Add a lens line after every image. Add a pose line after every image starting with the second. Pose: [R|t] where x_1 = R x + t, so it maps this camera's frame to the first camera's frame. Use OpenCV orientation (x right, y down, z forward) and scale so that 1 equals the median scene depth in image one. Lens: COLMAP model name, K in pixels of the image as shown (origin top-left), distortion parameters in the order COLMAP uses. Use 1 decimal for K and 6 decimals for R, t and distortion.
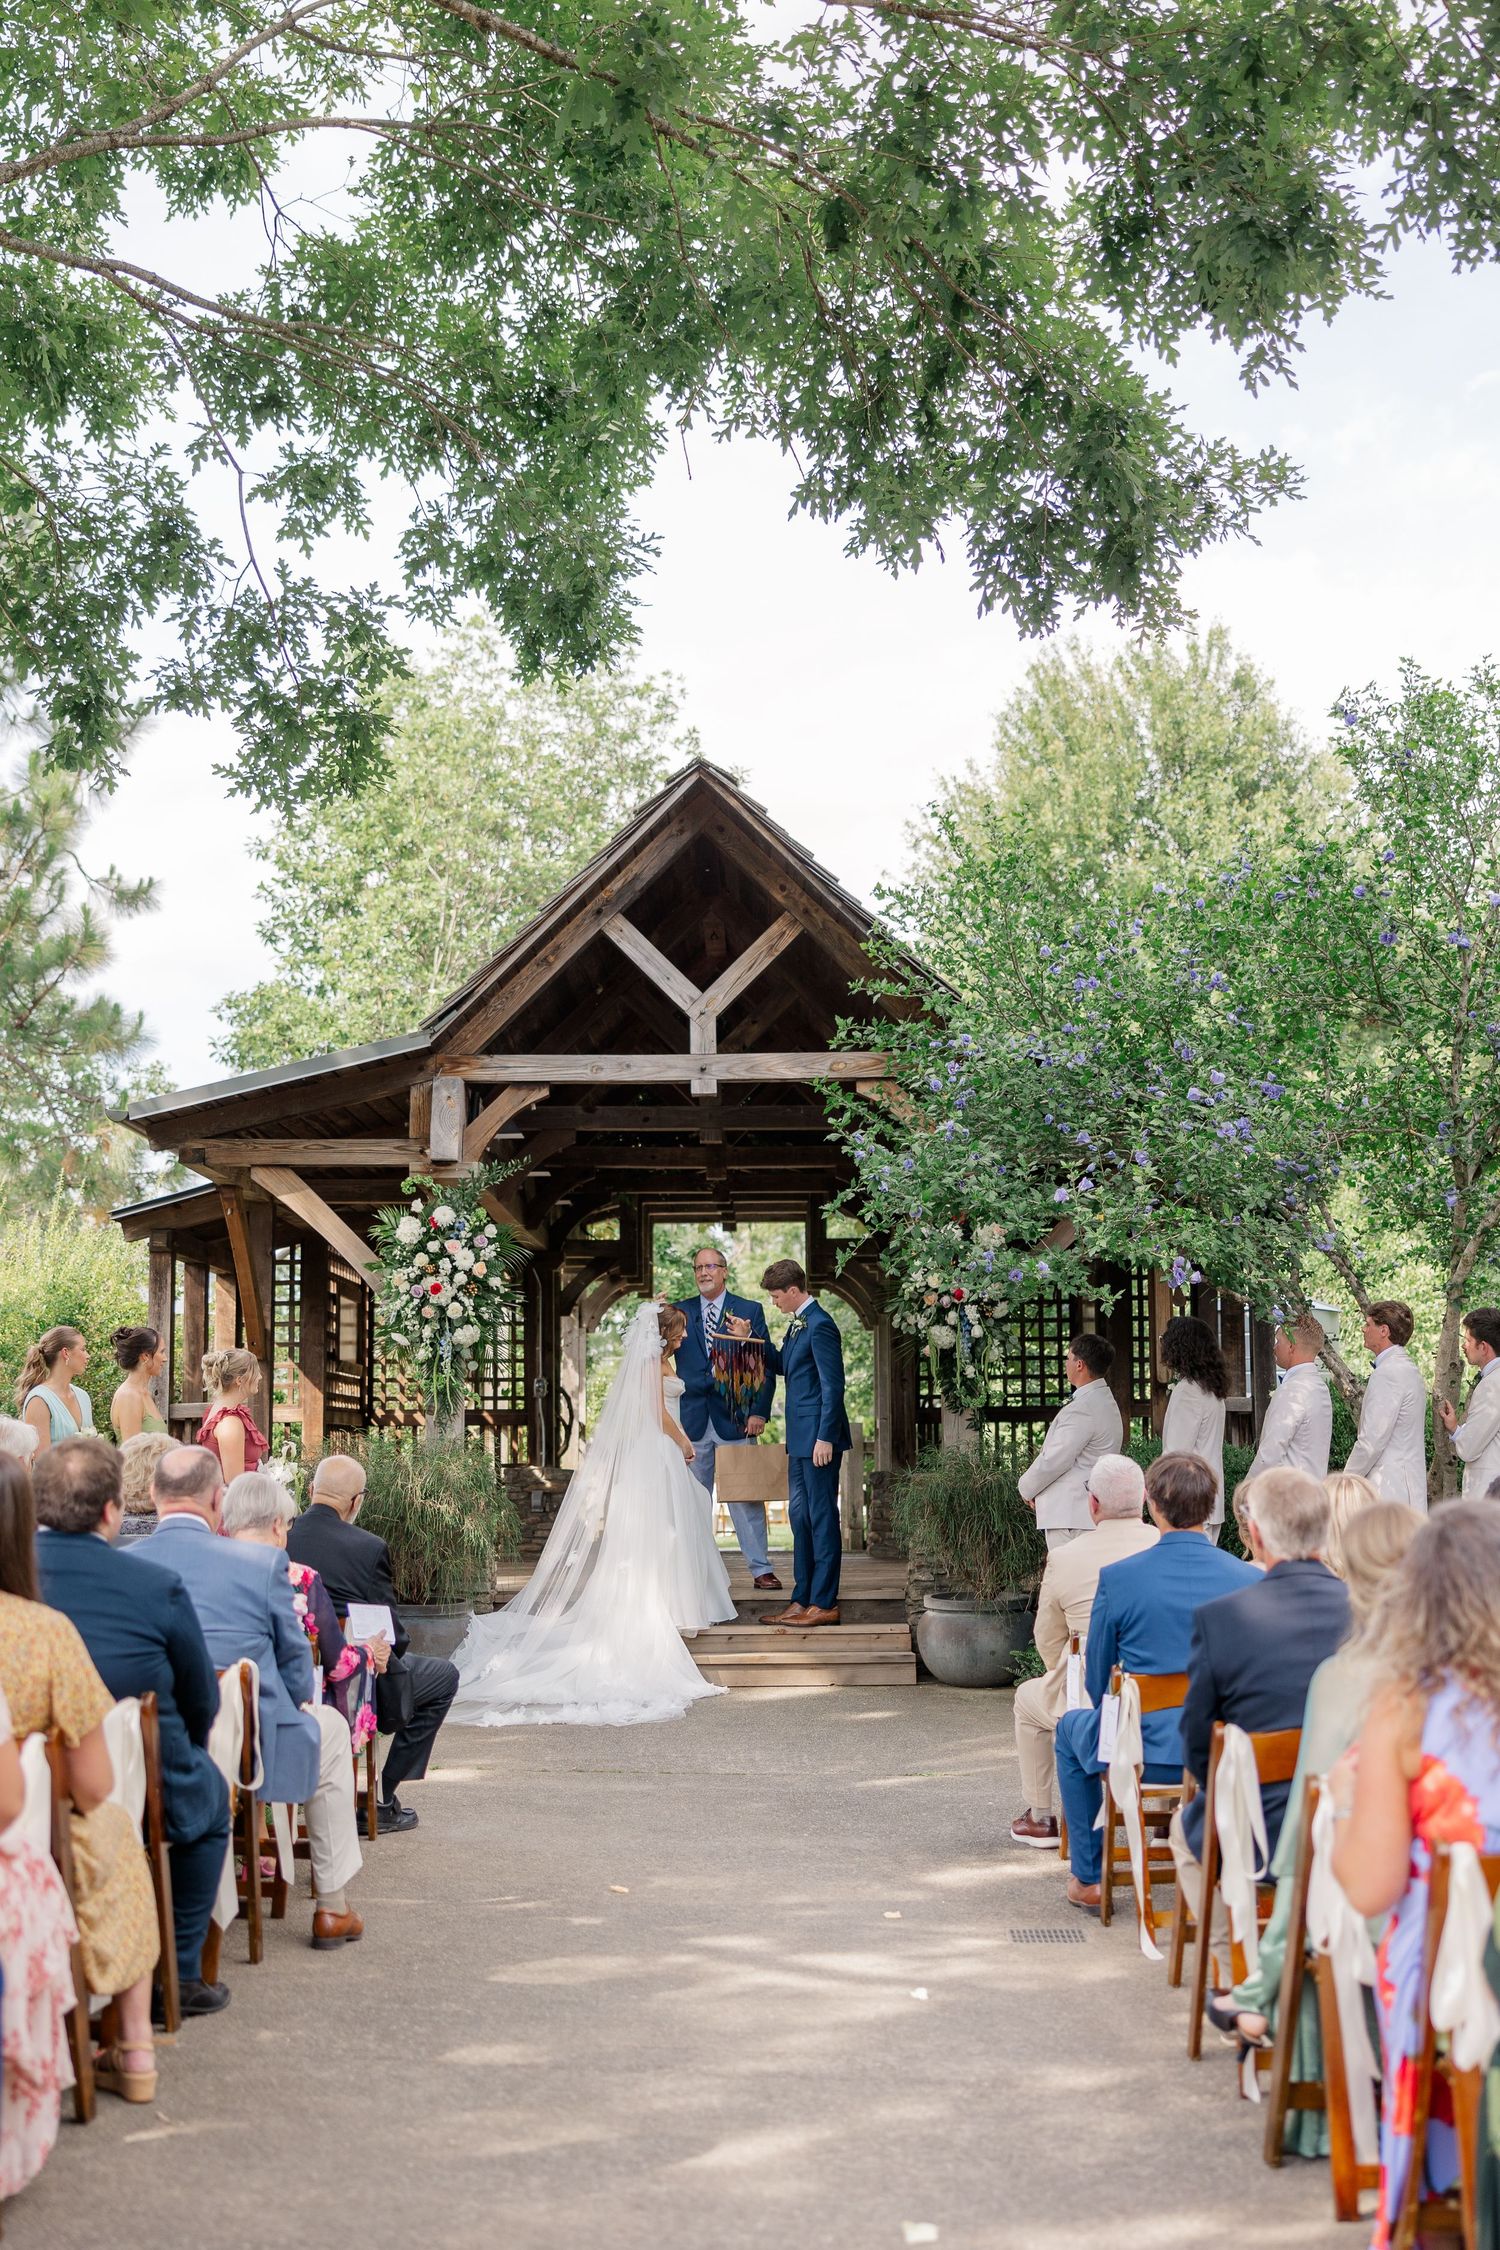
lens RADIAL K [[2360.4, 0, 750.0], [0, 2360.4, 1125.0], [0, 0, 1]] dist [-0.000934, -0.004889]
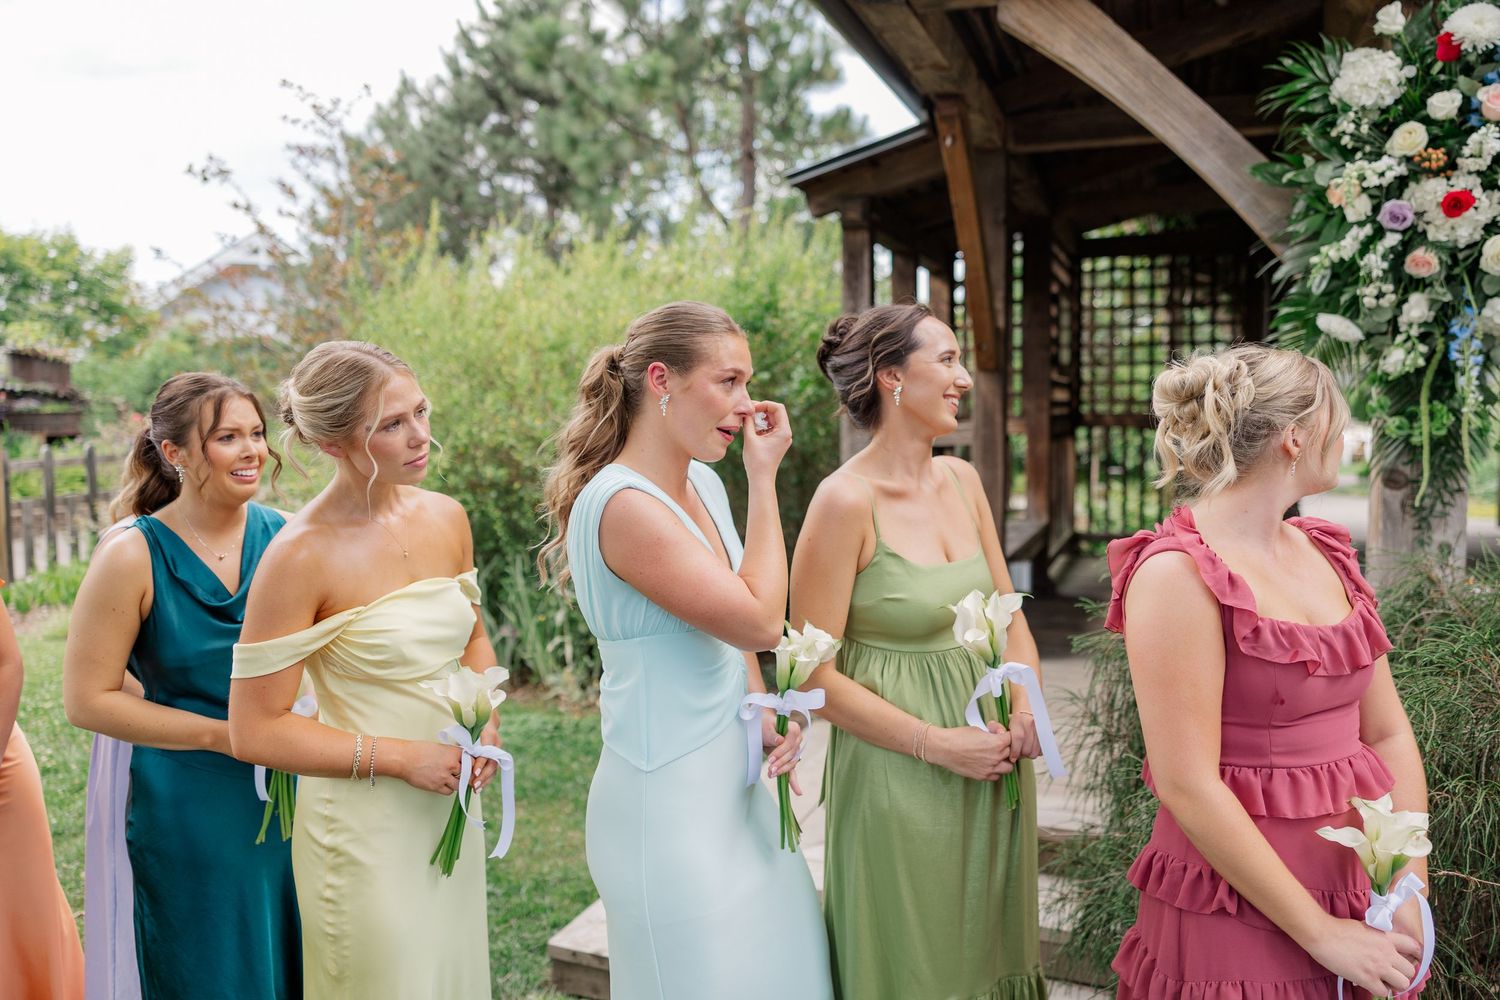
lens RADIAL K [[1173.7, 0, 750.0], [0, 1173.7, 500.0], [0, 0, 1]] dist [-0.000577, -0.001422]
pose [[0.933394, 0.026638, -0.357863, -0.172418], [0.051599, 0.976916, 0.207300, 0.070436], [0.355124, -0.211958, 0.910473, 0.747249]]
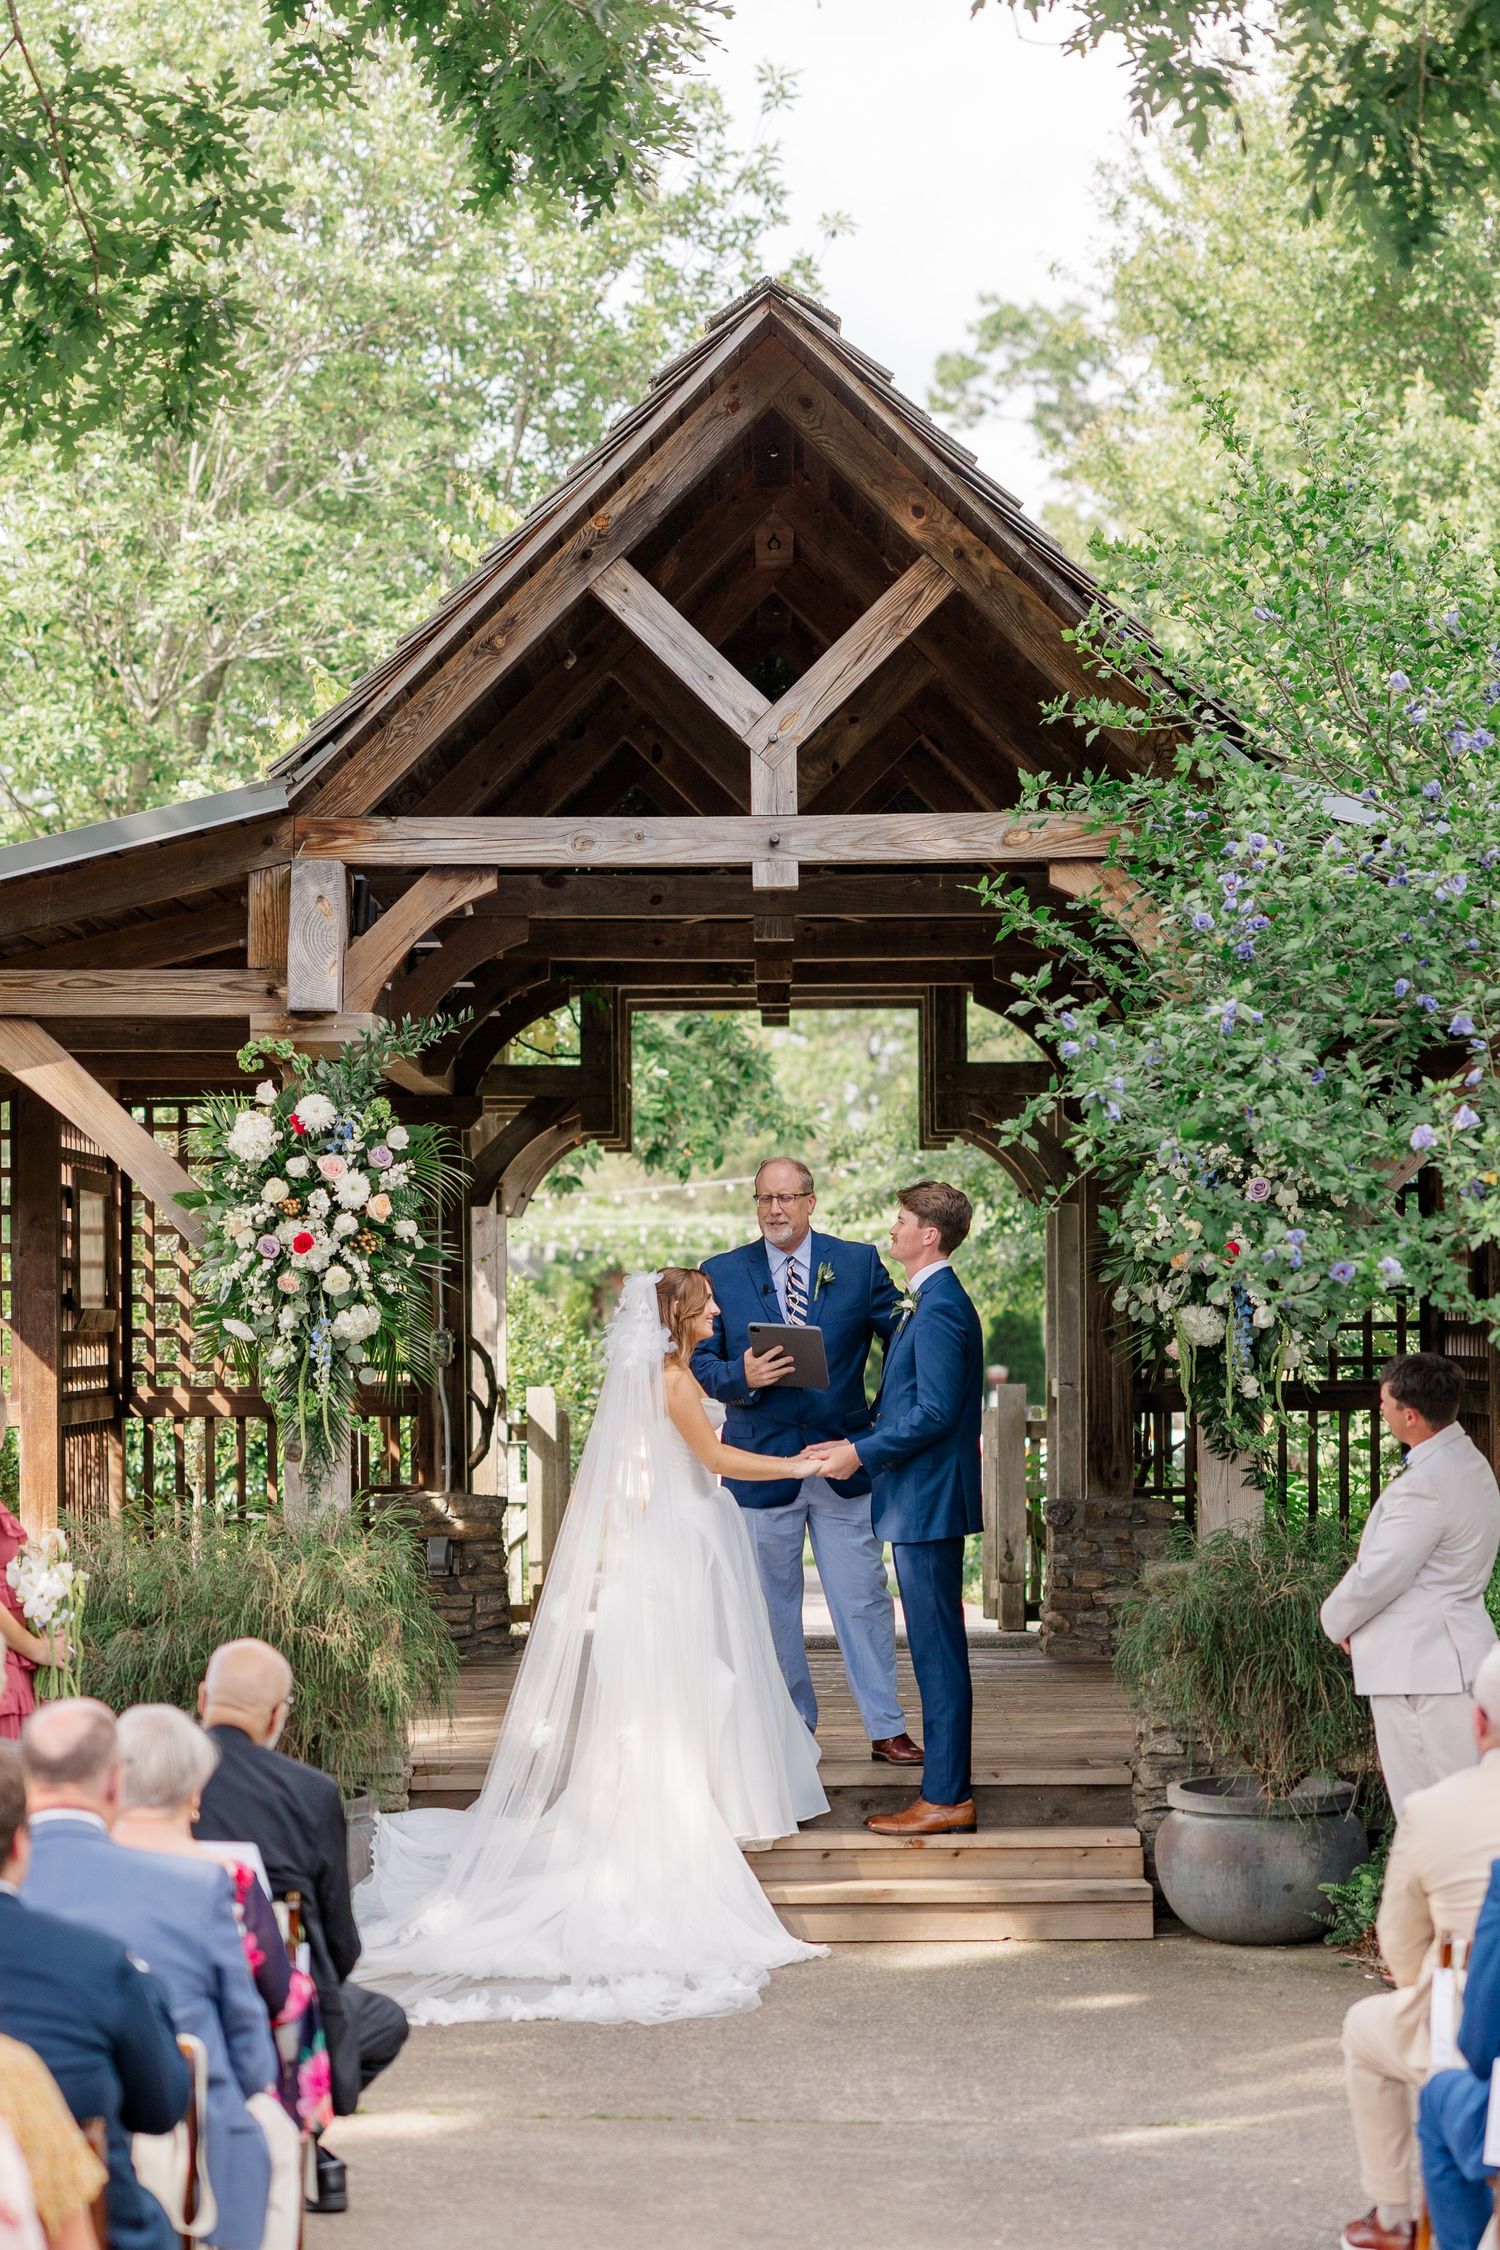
lens RADIAL K [[4729.4, 0, 750.0], [0, 4729.4, 1125.0], [0, 0, 1]] dist [0.008200, -0.139917]
pose [[0.999997, 0.000333, -0.002460, -0.023488], [-0.000102, 0.995643, 0.093242, -0.063251], [0.002480, -0.093241, 0.995640, -0.119348]]
